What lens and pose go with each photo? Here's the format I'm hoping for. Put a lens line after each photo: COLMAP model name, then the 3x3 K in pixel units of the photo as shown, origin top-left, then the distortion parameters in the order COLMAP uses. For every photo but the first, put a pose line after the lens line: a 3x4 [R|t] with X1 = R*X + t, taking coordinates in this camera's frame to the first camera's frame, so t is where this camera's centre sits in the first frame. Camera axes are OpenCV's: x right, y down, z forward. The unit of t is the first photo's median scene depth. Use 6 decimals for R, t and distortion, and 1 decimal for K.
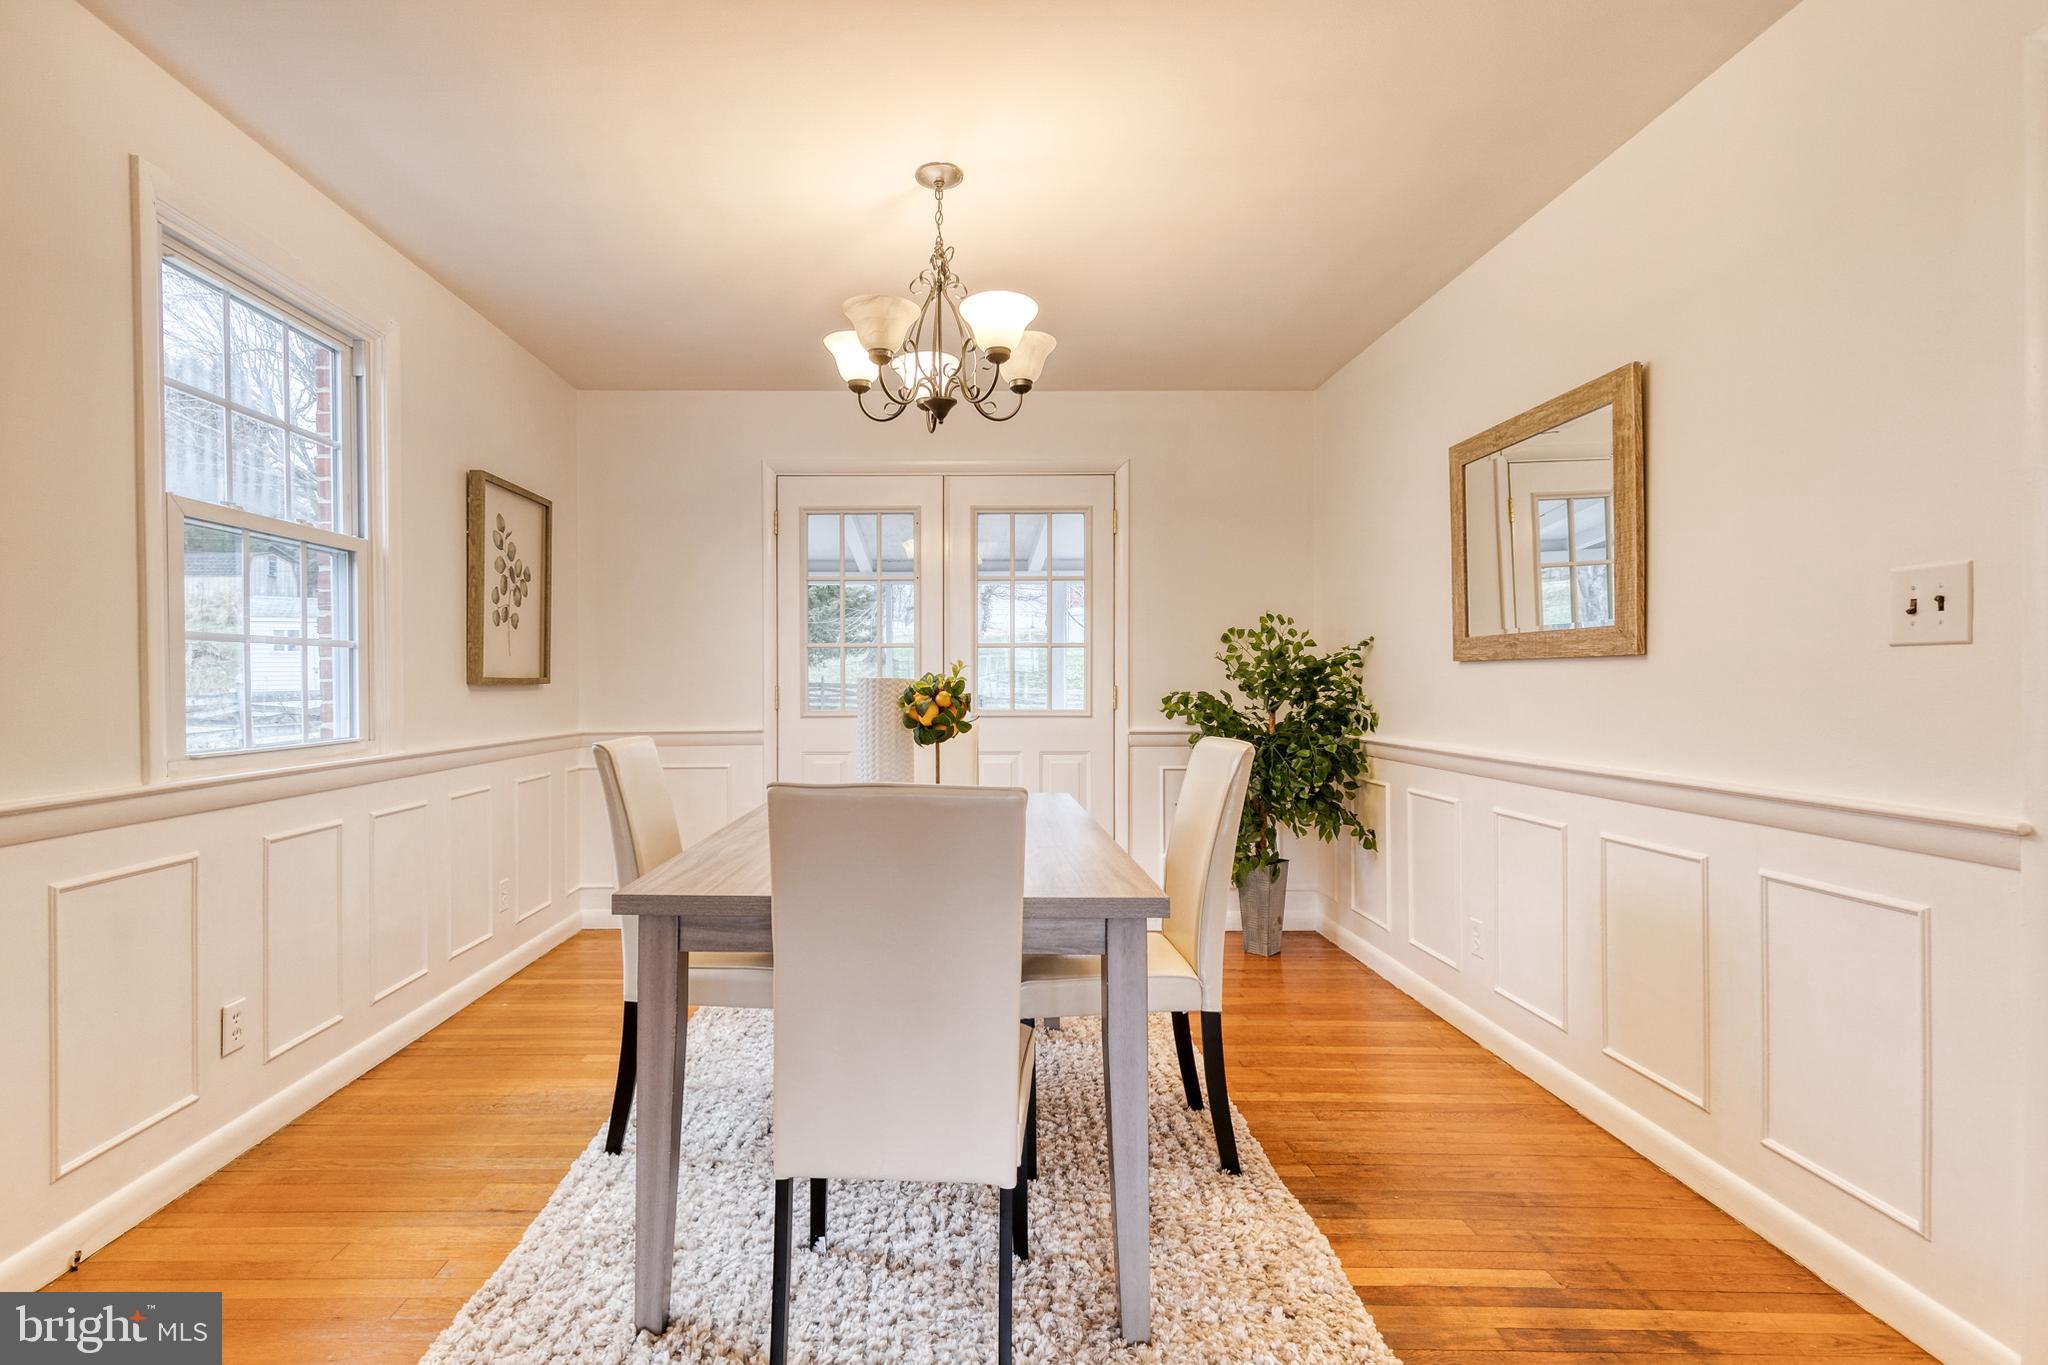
lens RADIAL K [[970.7, 0, 978.4], [0, 970.7, 693.1], [0, 0, 1]] dist [0.001860, -0.000378]
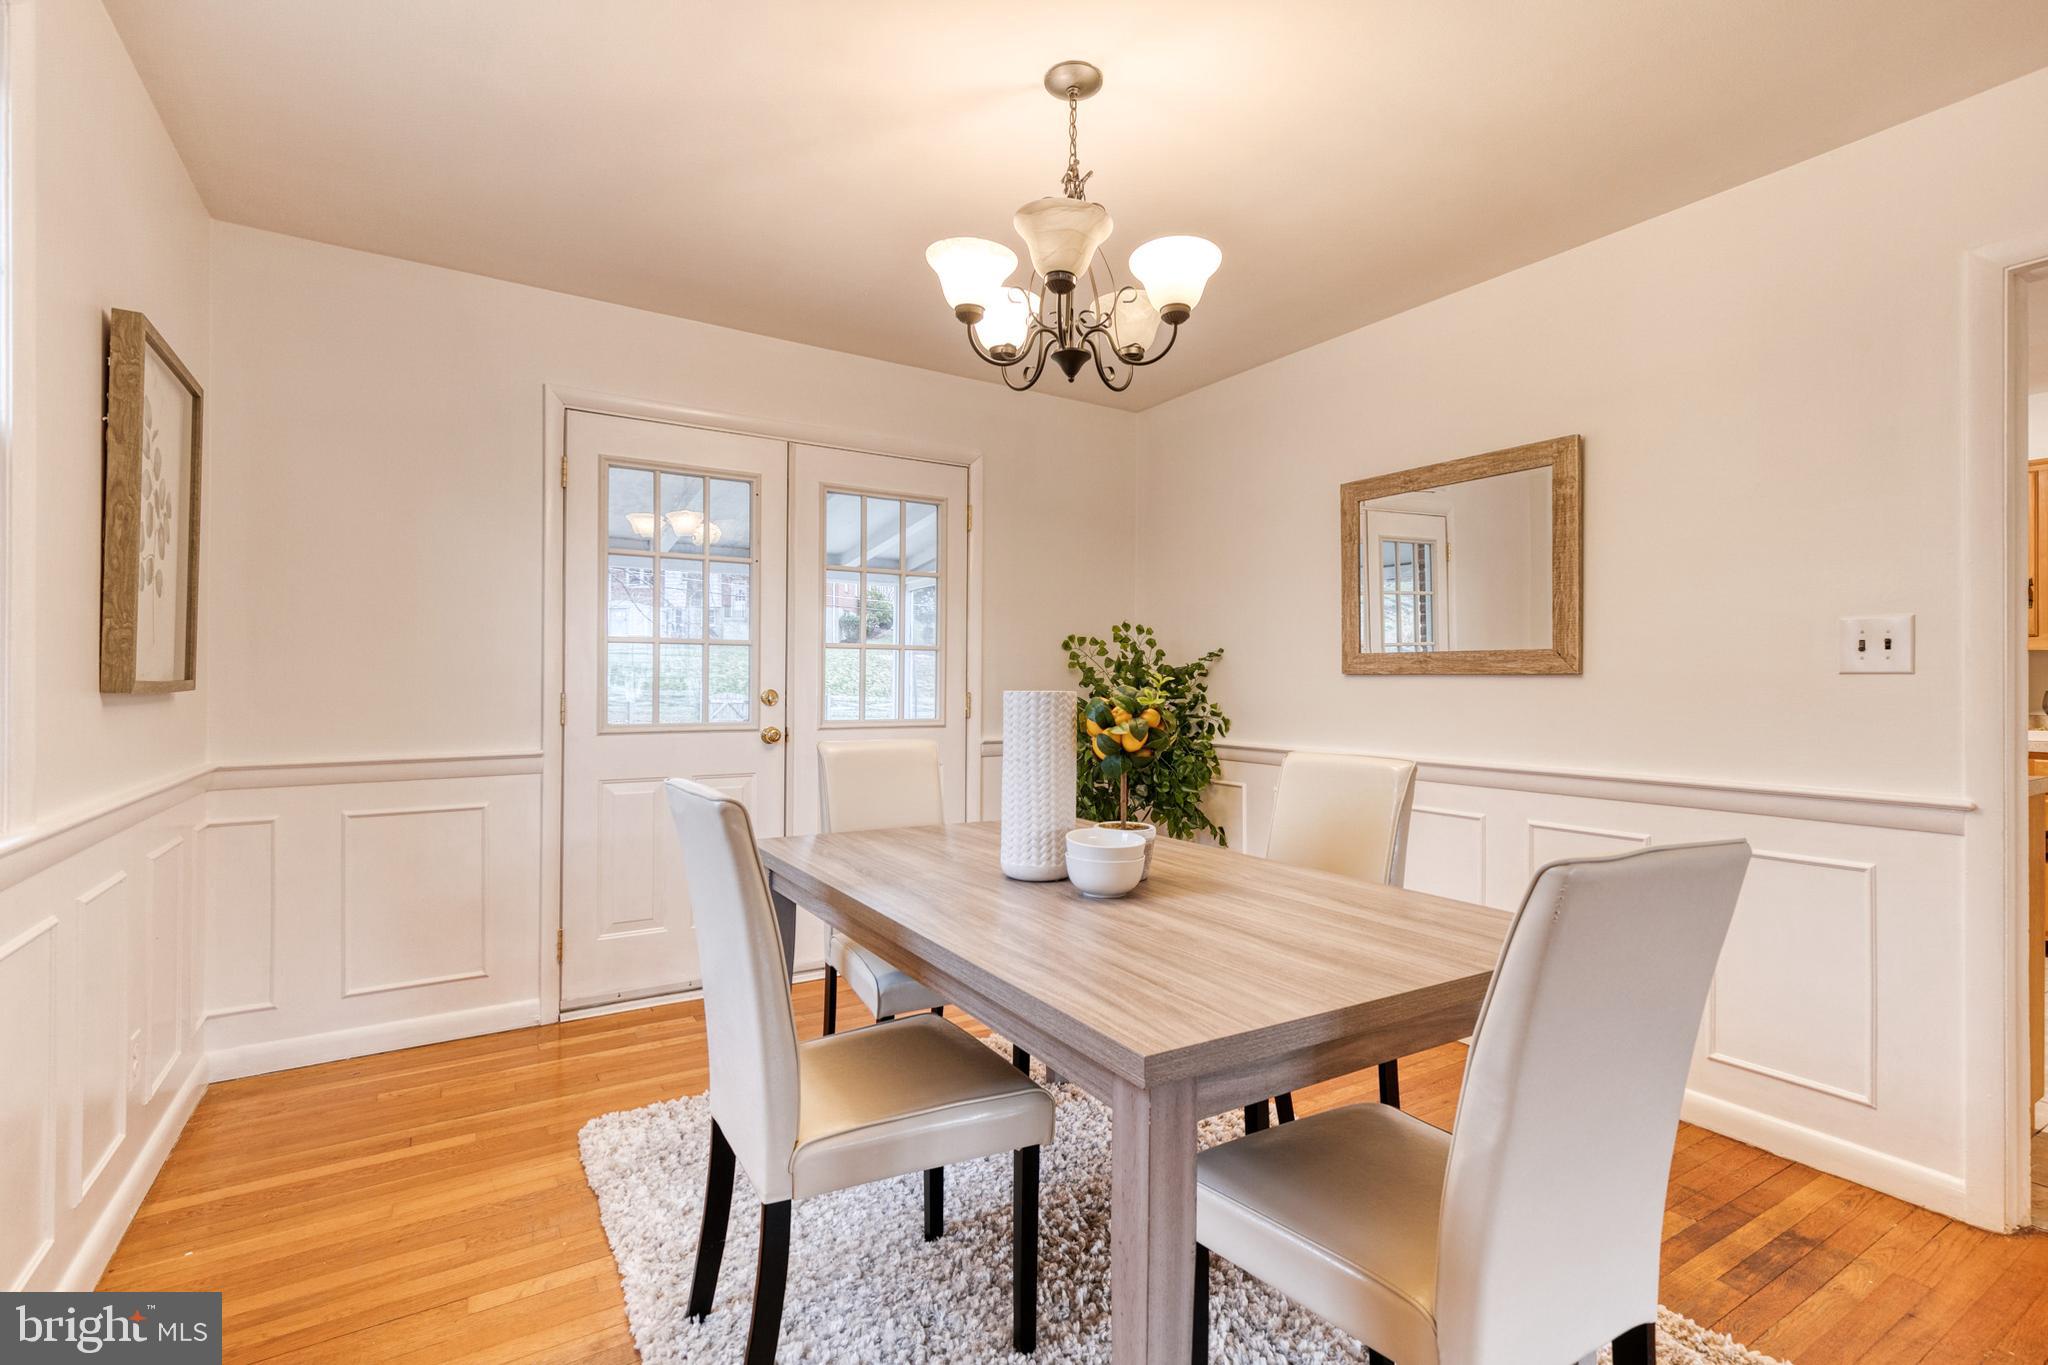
lens RADIAL K [[933.4, 0, 1046.3], [0, 933.4, 685.0], [0, 0, 1]] dist [0.009874, -0.001188]
pose [[0.841797, 0.005437, 0.539767, -0.362717], [-0.001819, 0.999972, -0.007235, -0.011065], [-0.539791, 0.005109, 0.841783, 0.257503]]
